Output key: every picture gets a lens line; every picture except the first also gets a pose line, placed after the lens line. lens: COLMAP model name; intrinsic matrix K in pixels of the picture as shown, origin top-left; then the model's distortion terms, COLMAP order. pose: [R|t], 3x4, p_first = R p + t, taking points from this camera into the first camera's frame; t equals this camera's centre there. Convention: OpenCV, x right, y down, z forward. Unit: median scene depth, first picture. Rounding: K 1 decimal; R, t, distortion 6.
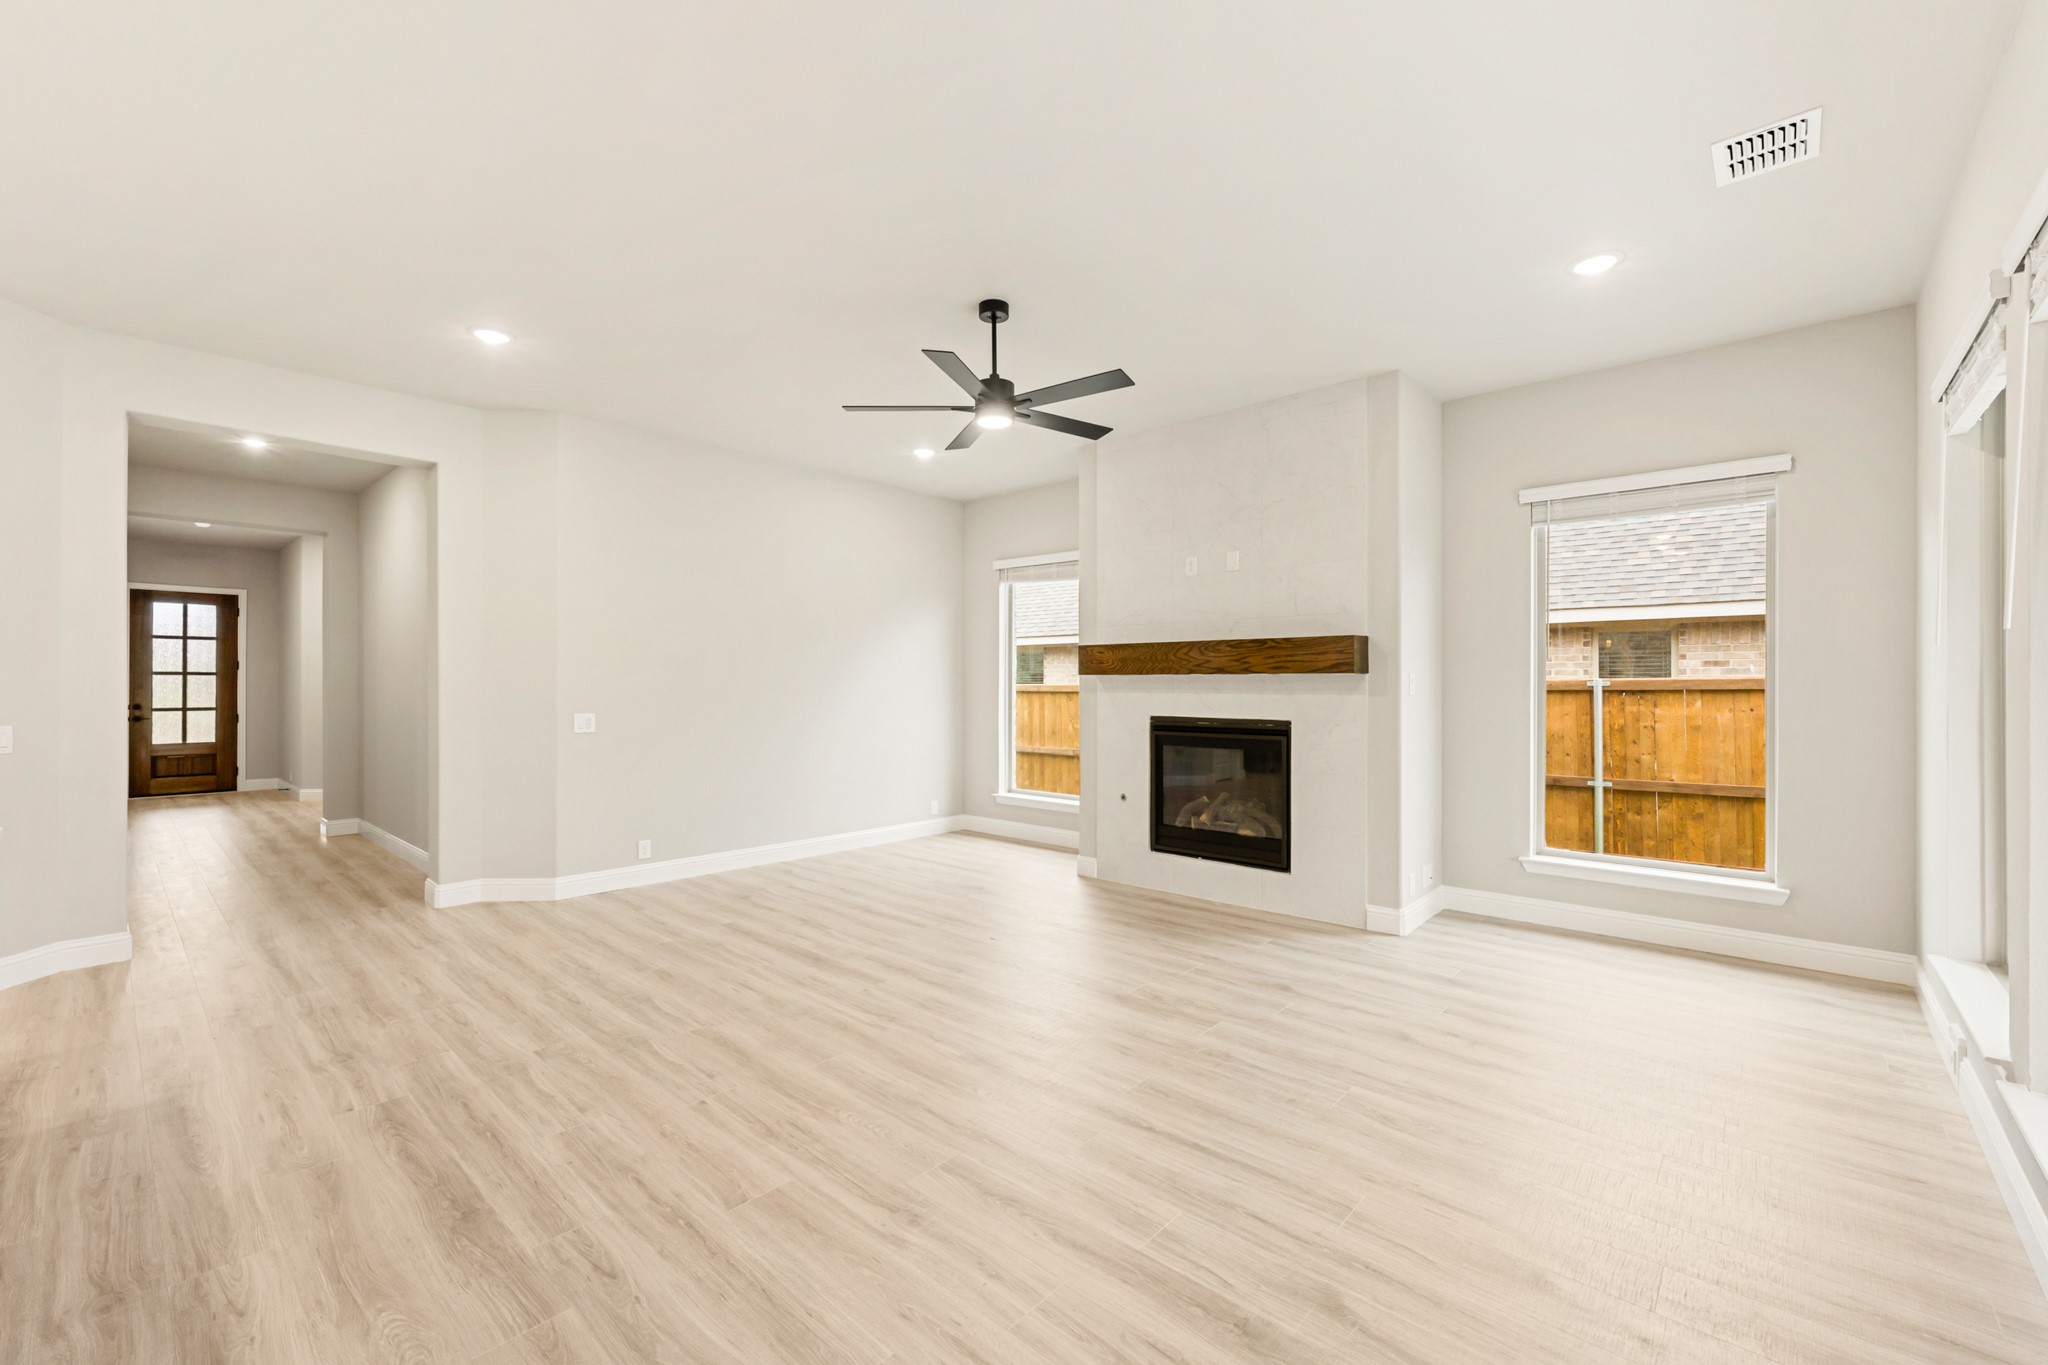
lens RADIAL K [[830.8, 0, 1030.2], [0, 830.8, 682.0], [0, 0, 1]] dist [-0.001559, 0.001477]
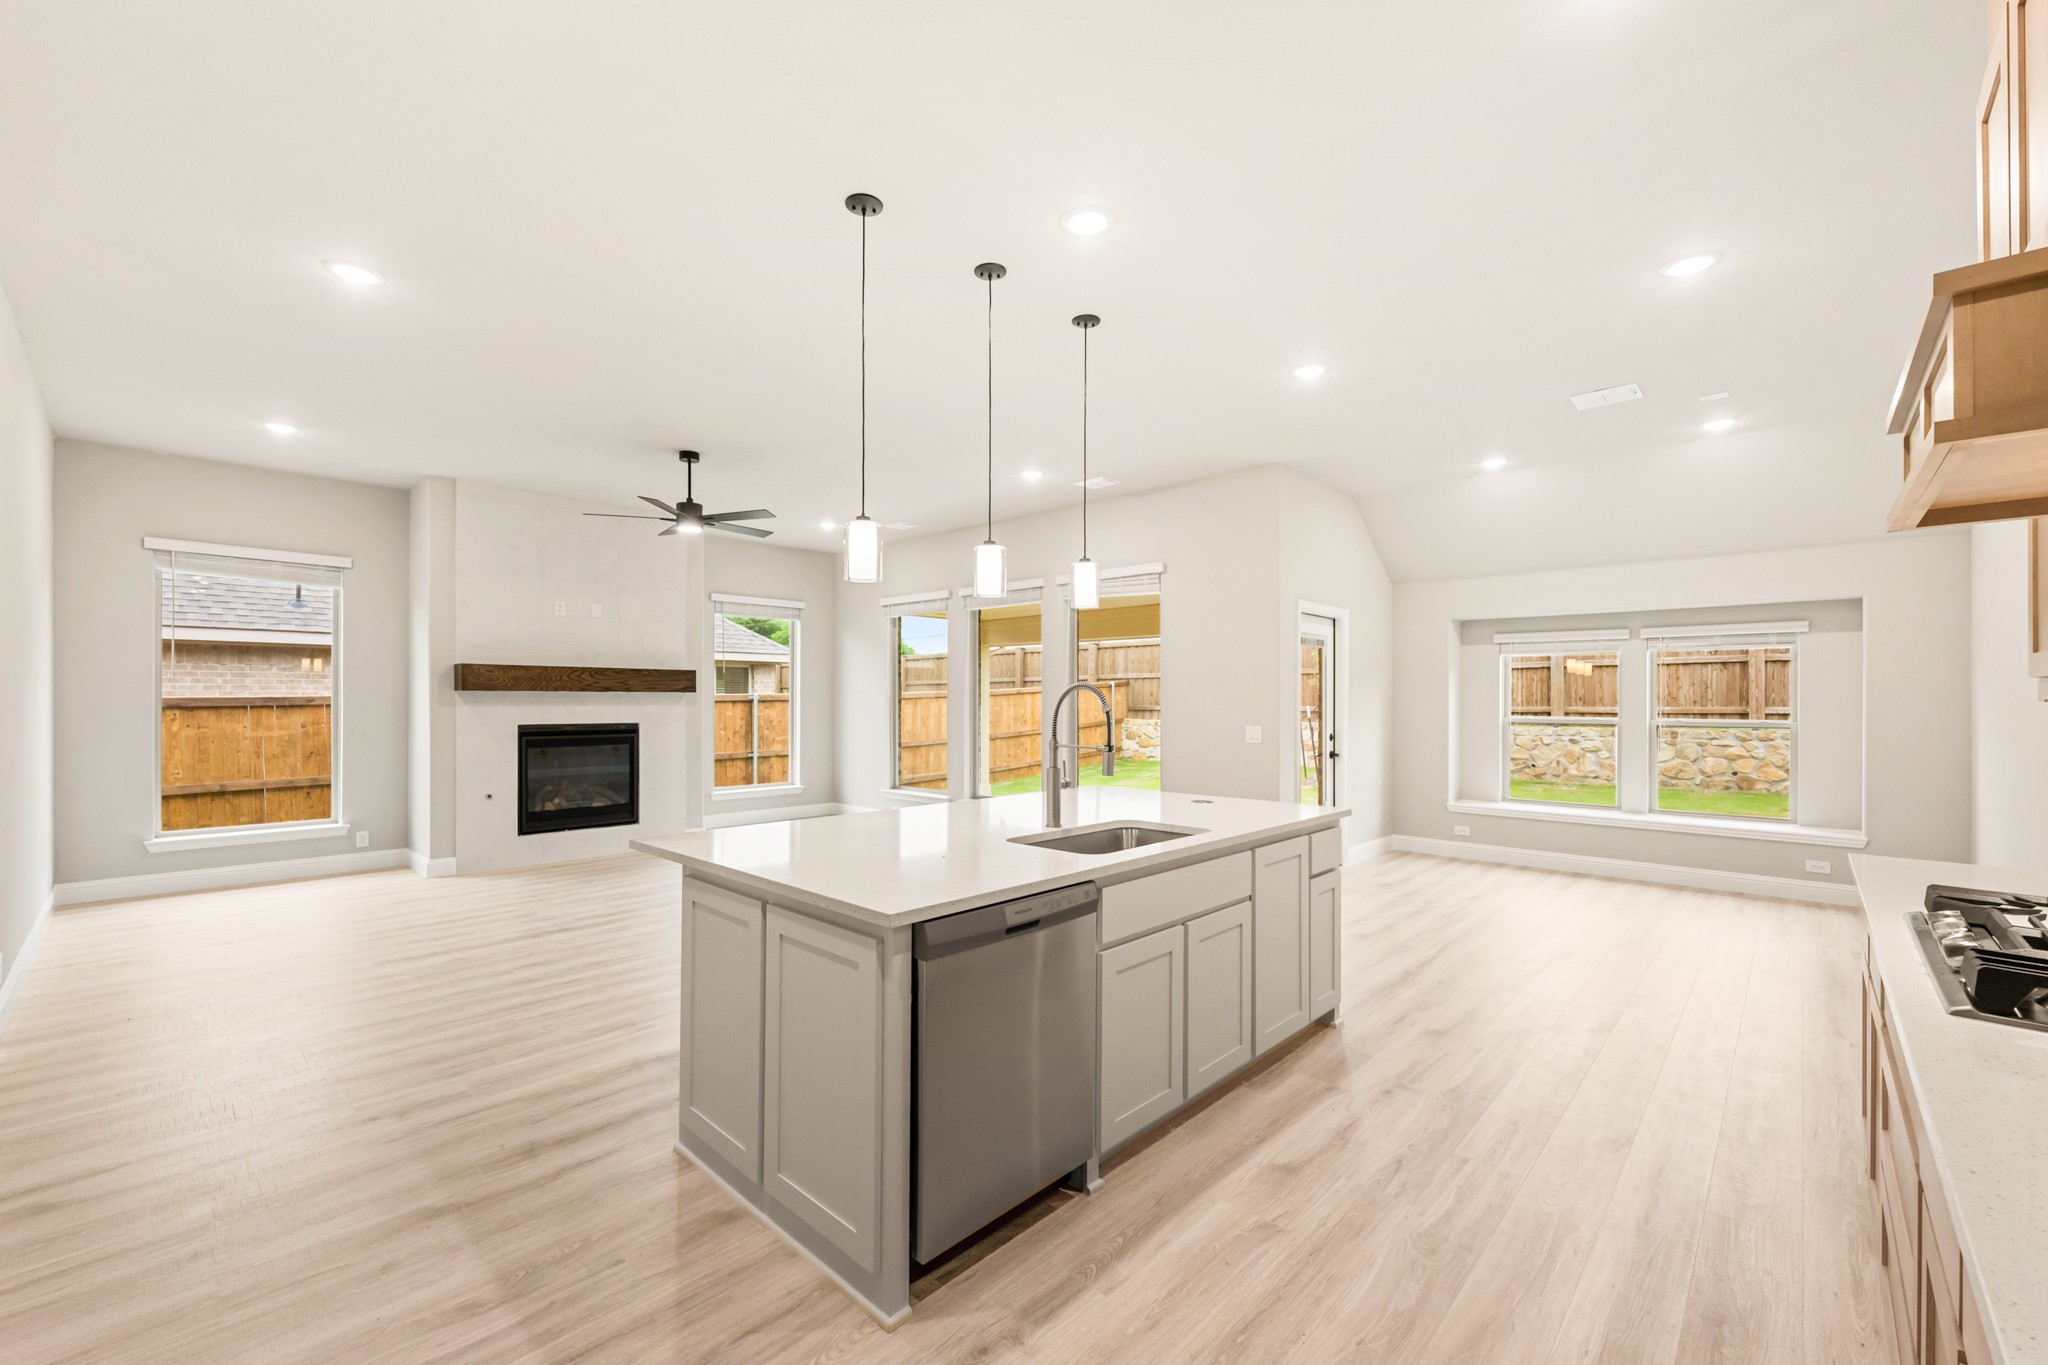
lens RADIAL K [[830.8, 0, 997.1], [0, 830.8, 692.5], [0, 0, 1]] dist [-0.001559, 0.001477]
pose [[0.058439, 0.007651, 0.998262, -1.163584], [-0.003371, 0.999966, -0.007467, -0.000015], [-0.998285, -0.002929, 0.058462, 0.255006]]
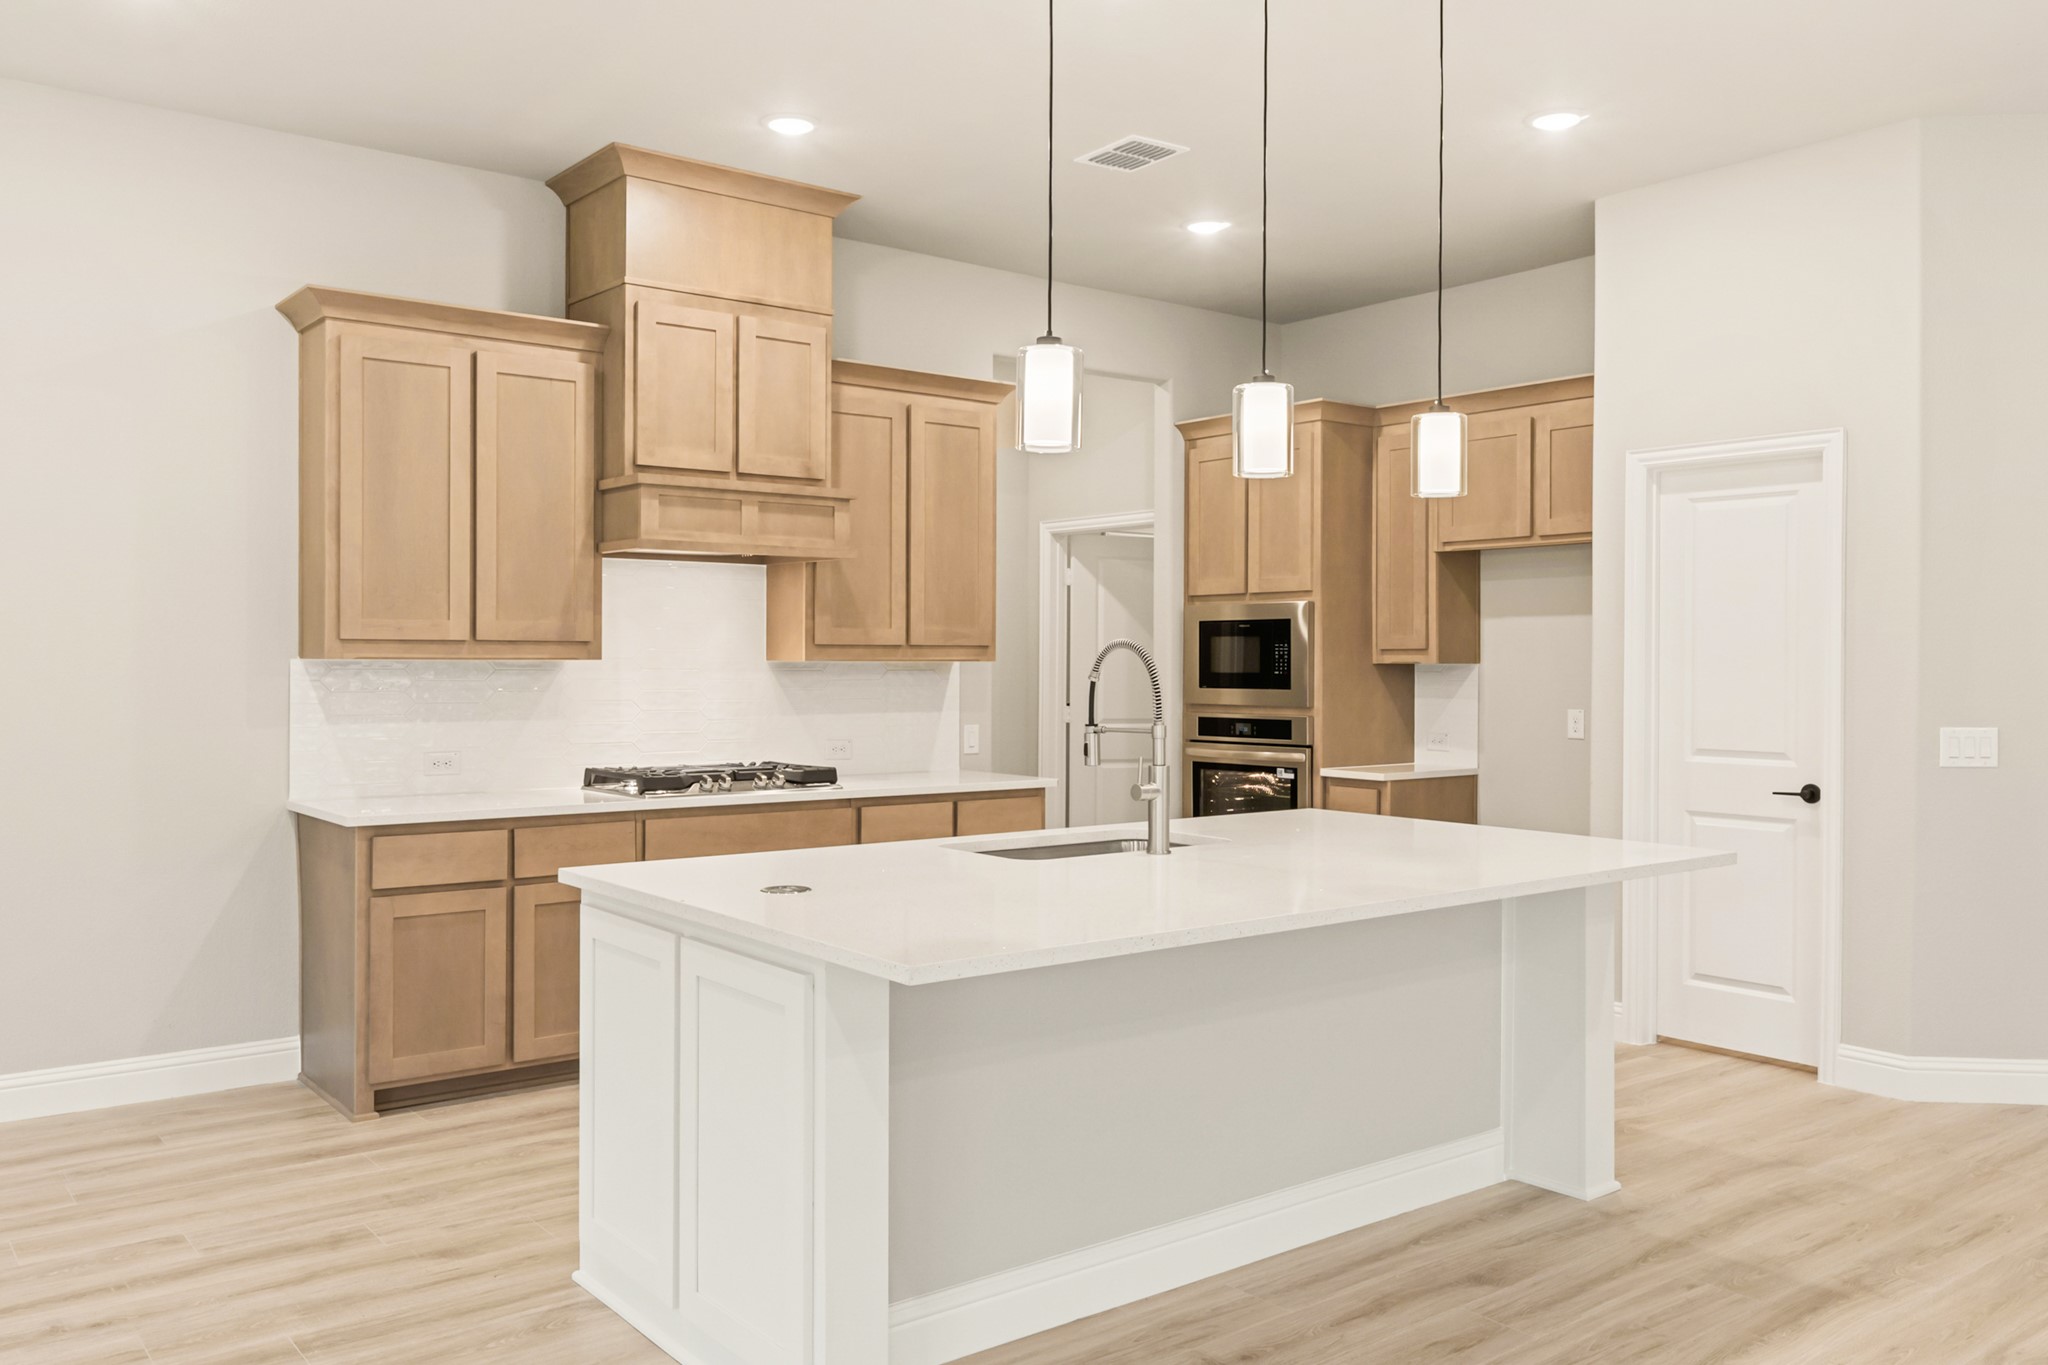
lens RADIAL K [[1607.8, 0, 1010.9], [0, 1607.8, 688.3], [0, 0, 1]] dist [0.003843, -0.000065]
pose [[-0.182428, 0.012615, -0.983138, 0.195794], [-0.001871, 0.999911, 0.013177, -0.002186], [0.983217, 0.004243, -0.182389, 0.314630]]
